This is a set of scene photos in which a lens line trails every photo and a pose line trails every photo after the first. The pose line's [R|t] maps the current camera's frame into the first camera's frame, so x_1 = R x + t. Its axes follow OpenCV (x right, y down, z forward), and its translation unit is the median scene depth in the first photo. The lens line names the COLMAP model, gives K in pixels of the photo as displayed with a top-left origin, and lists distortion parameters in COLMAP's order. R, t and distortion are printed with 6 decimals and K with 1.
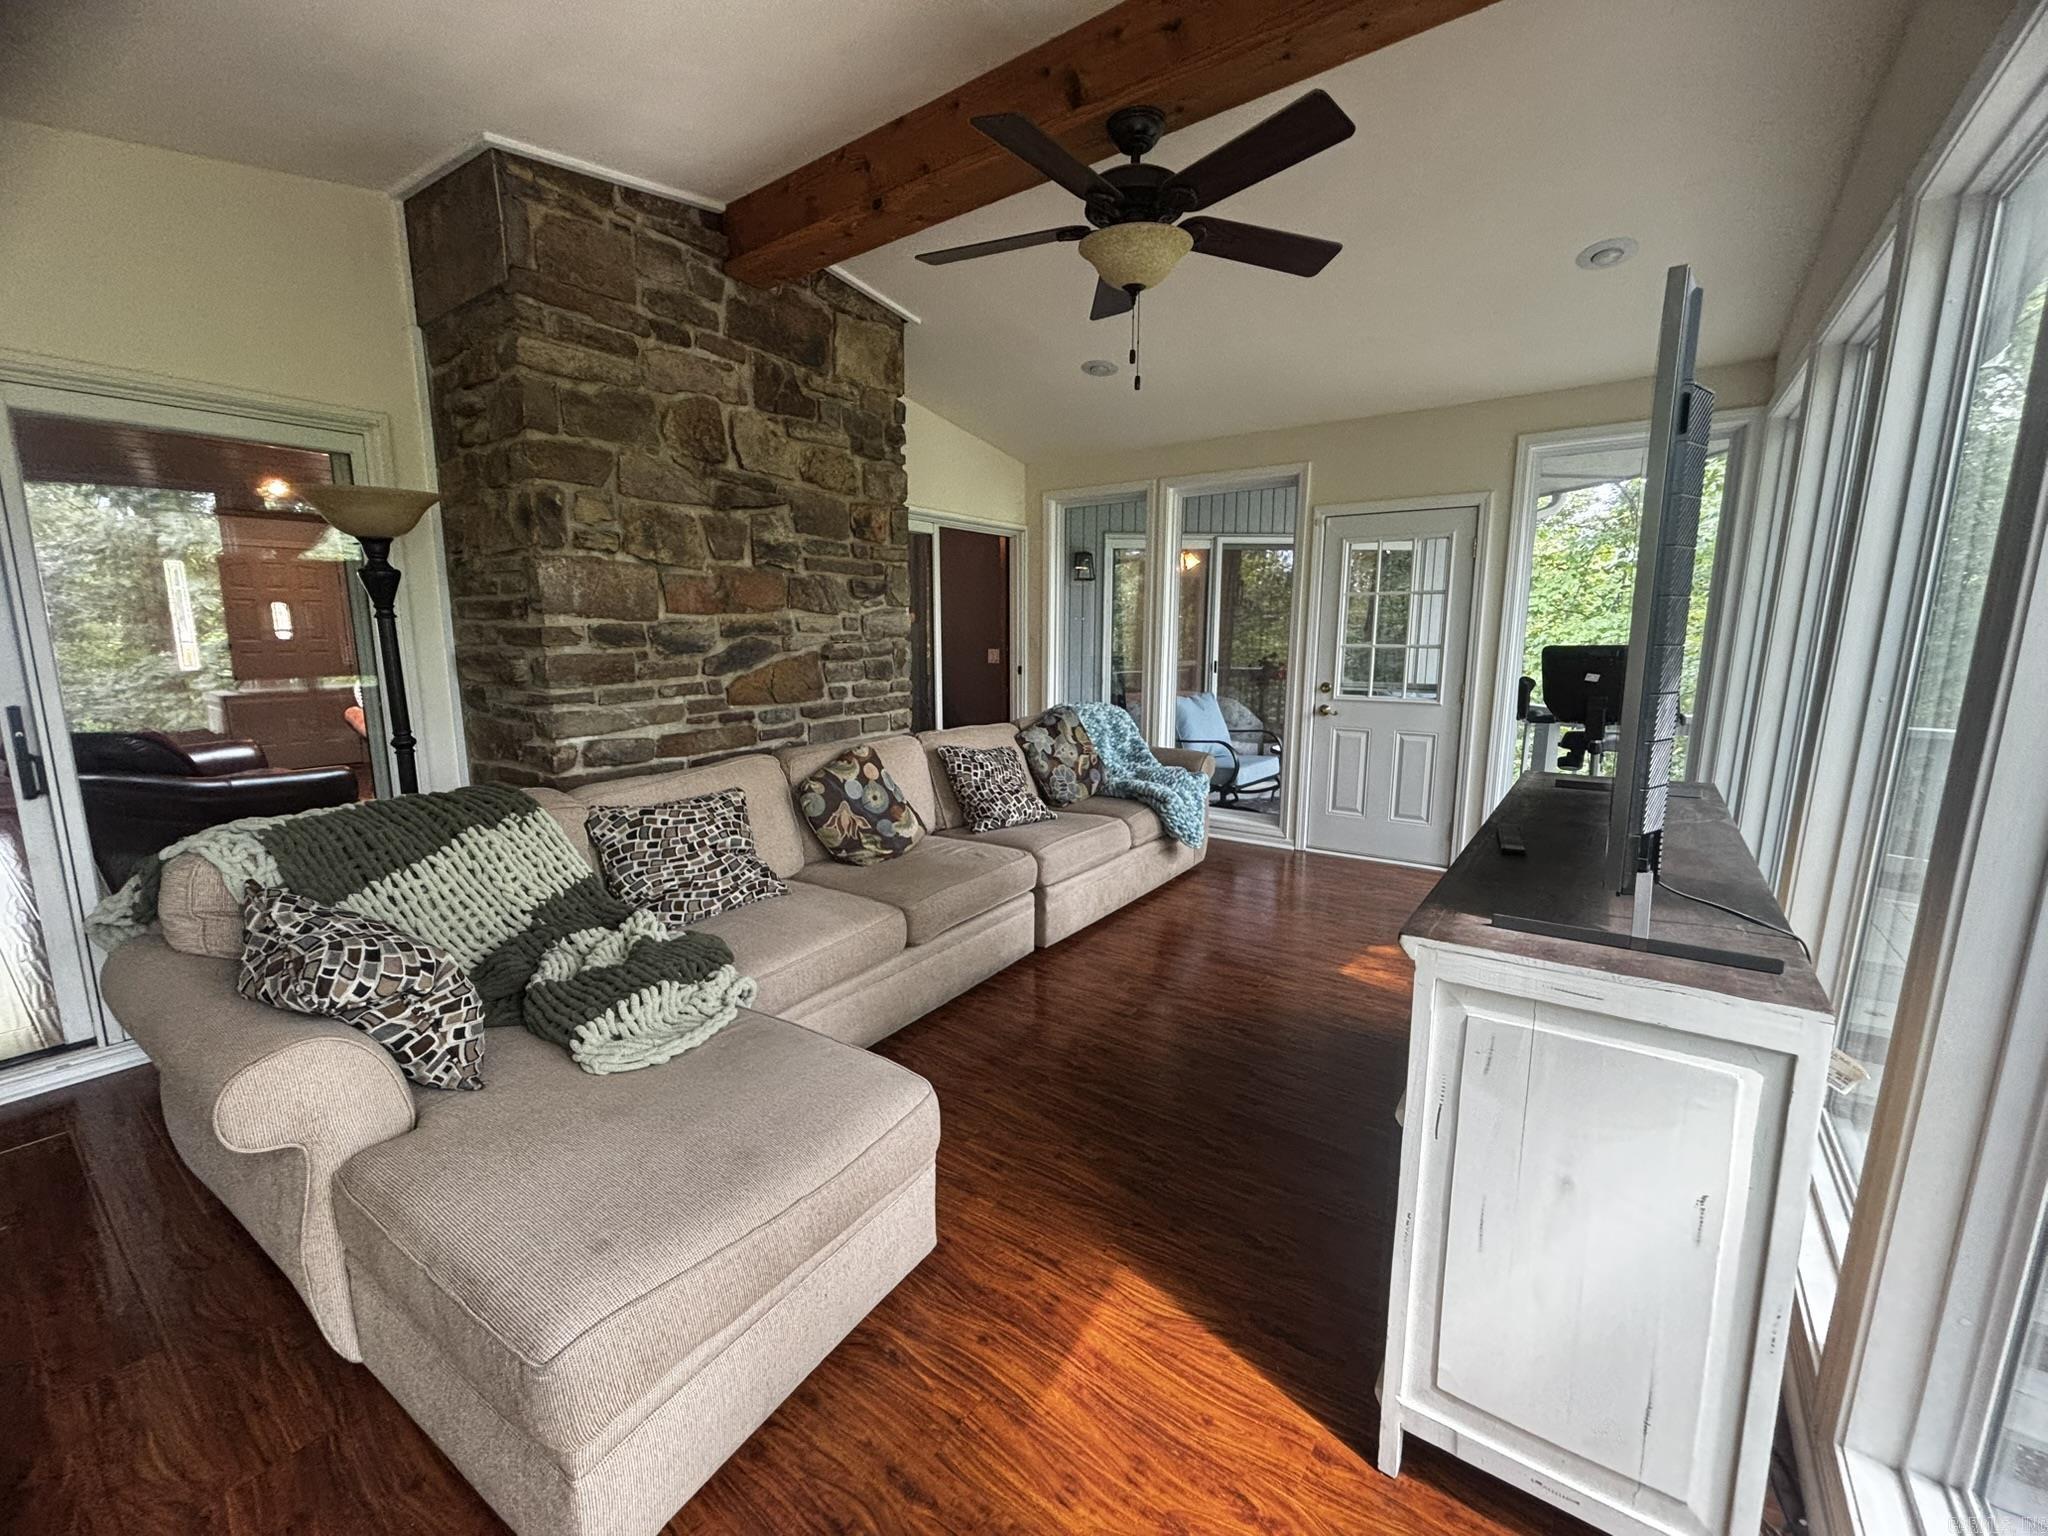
lens RADIAL K [[835.8, 0, 1037.2], [0, 835.8, 782.3], [0, 0, 1]] dist [0.002735, -0.000529]
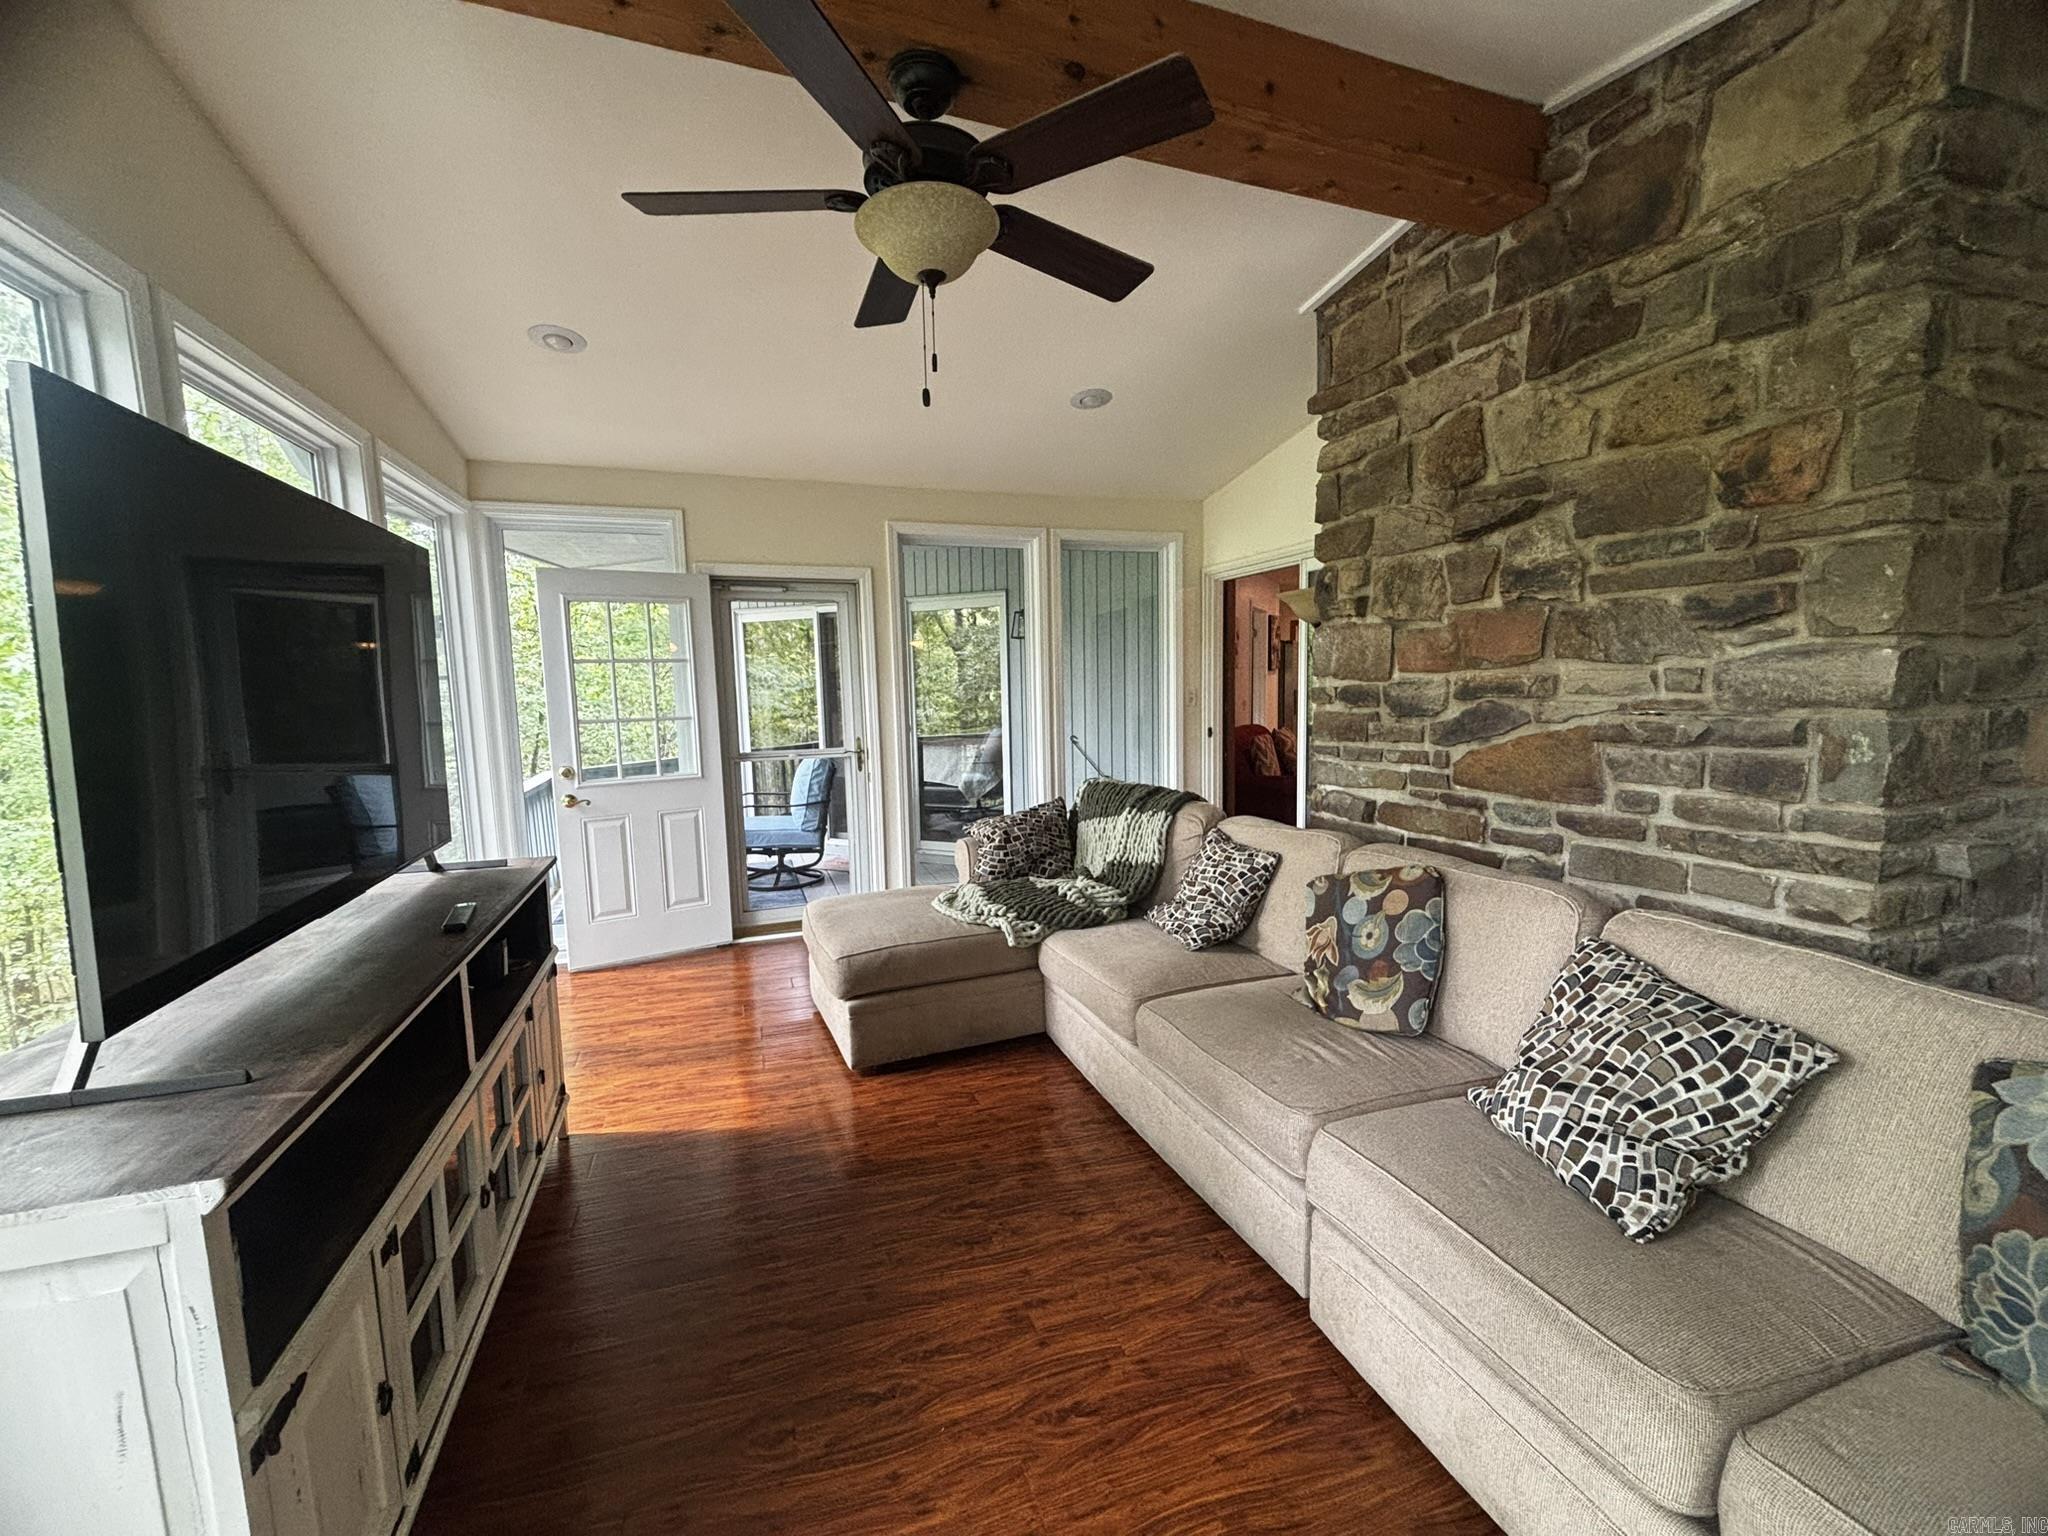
lens RADIAL K [[835.8, 0, 1026.3], [0, 835.8, 769.5], [0, 0, 1]] dist [0.002735, -0.000529]
pose [[-0.581370, 0.098006, -0.807715, 0.502459], [-0.123584, 0.970564, 0.206718, -0.217343], [0.804199, 0.220000, -0.552145, 1.095048]]
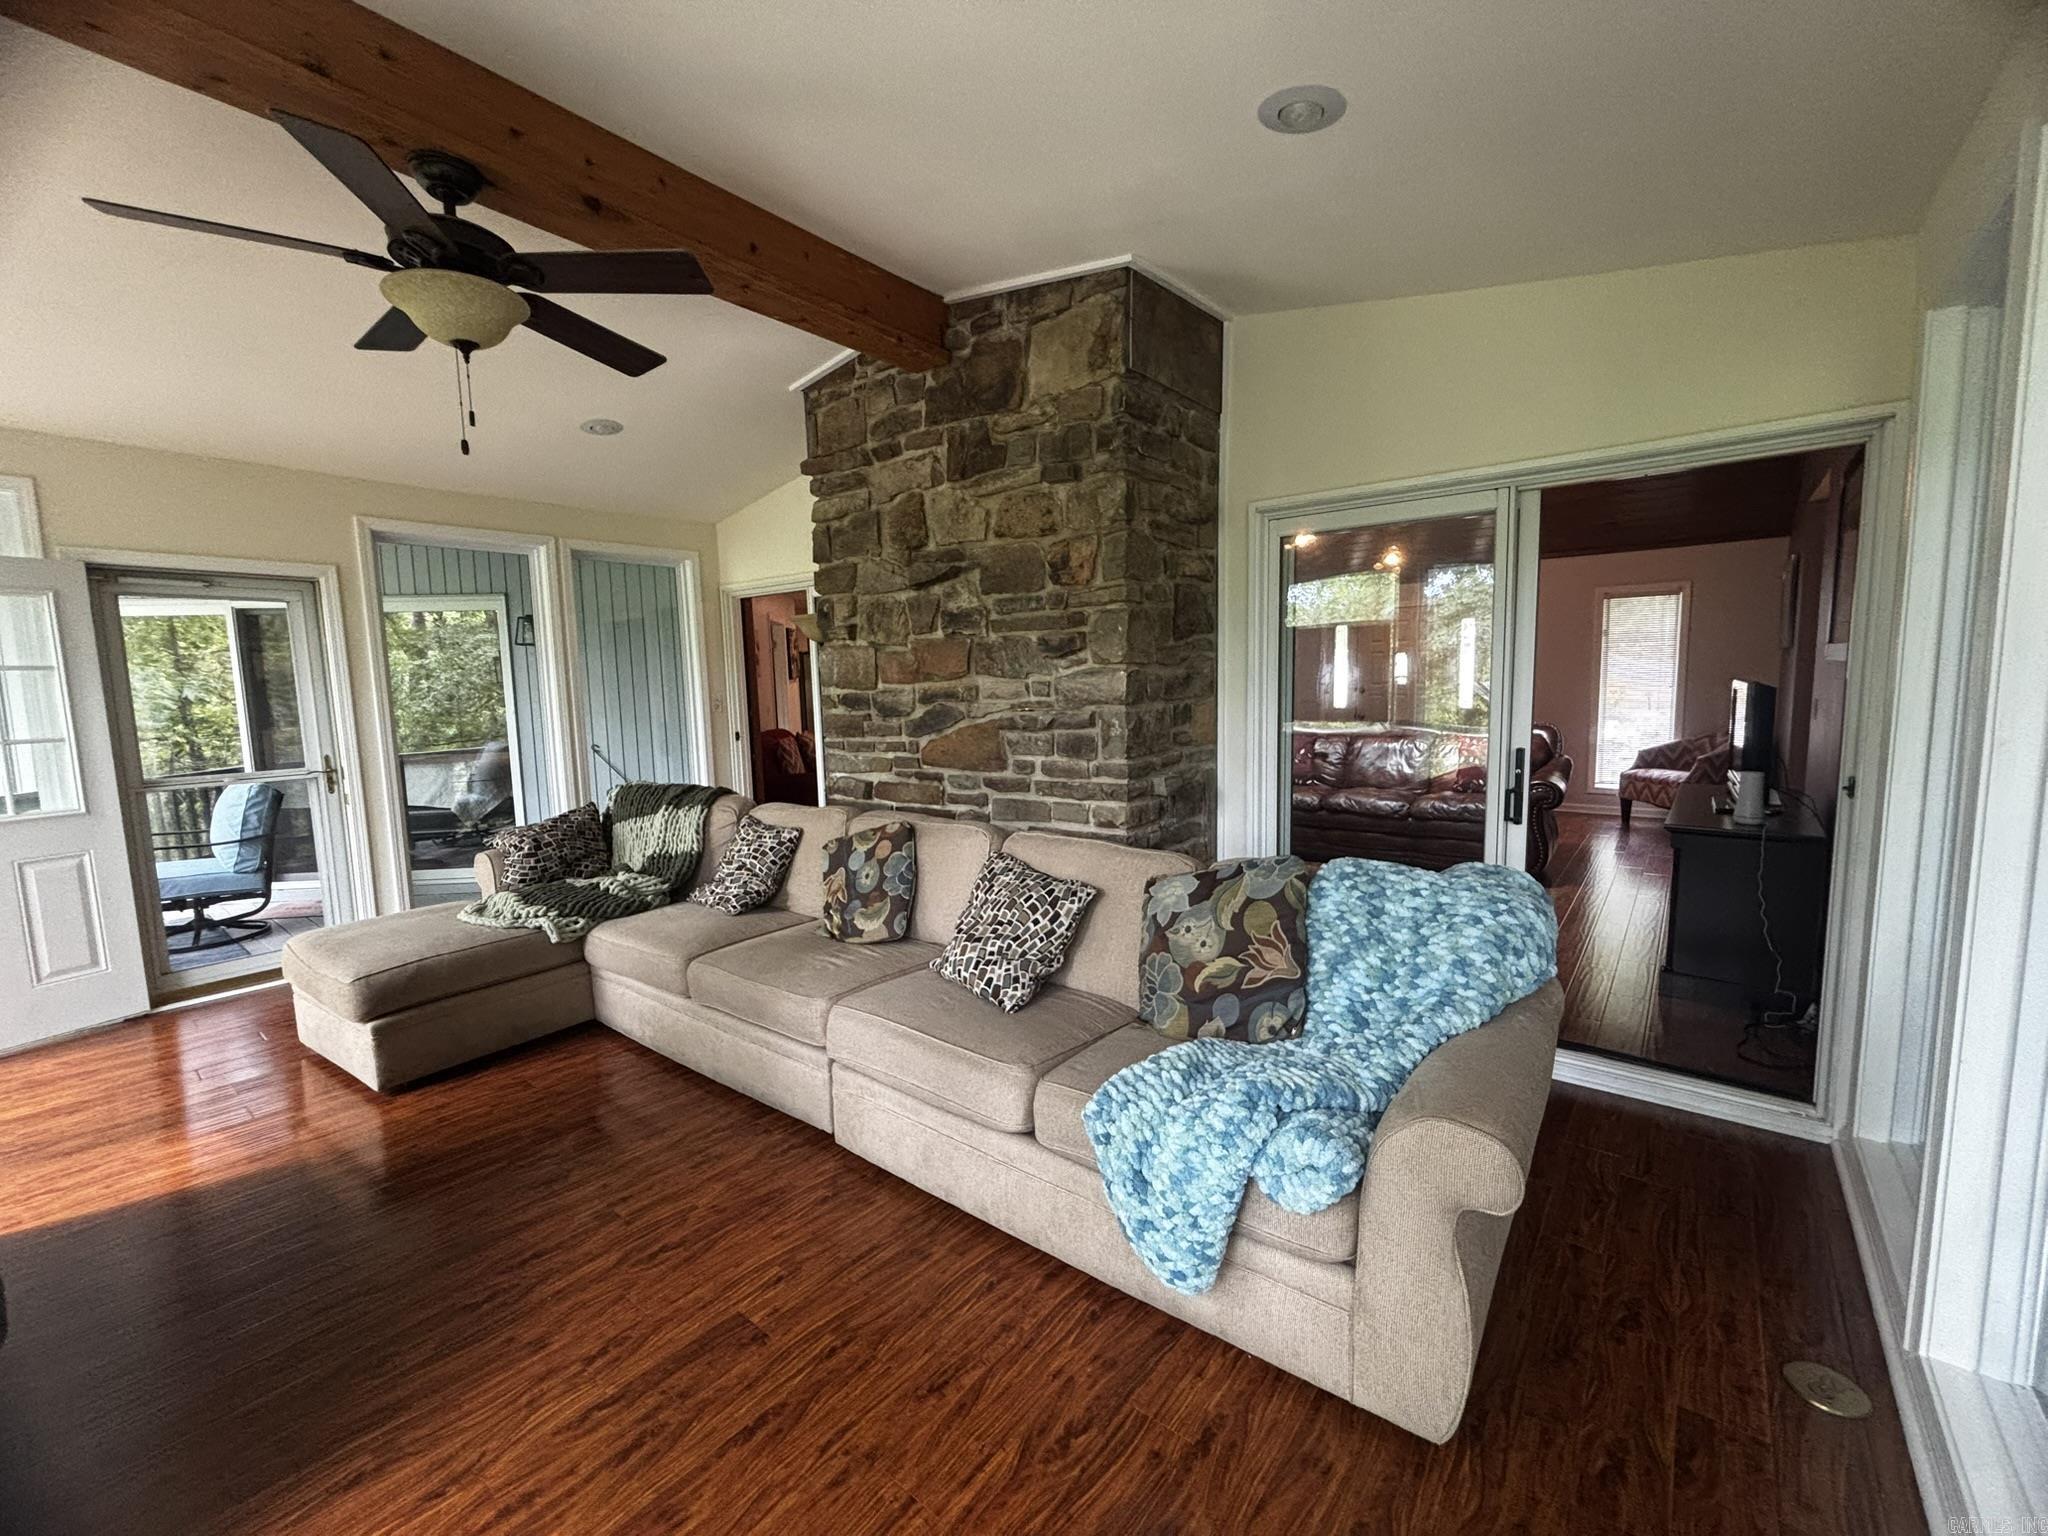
lens RADIAL K [[835.8, 0, 1026.1], [0, 835.8, 774.0], [0, 0, 1]] dist [0.002735, -0.000529]
pose [[-0.069712, 0.114760, -0.990944, 0.696105], [-0.155190, 0.980019, 0.124412, -0.234060], [0.985422, 0.162458, -0.050509, 1.175324]]
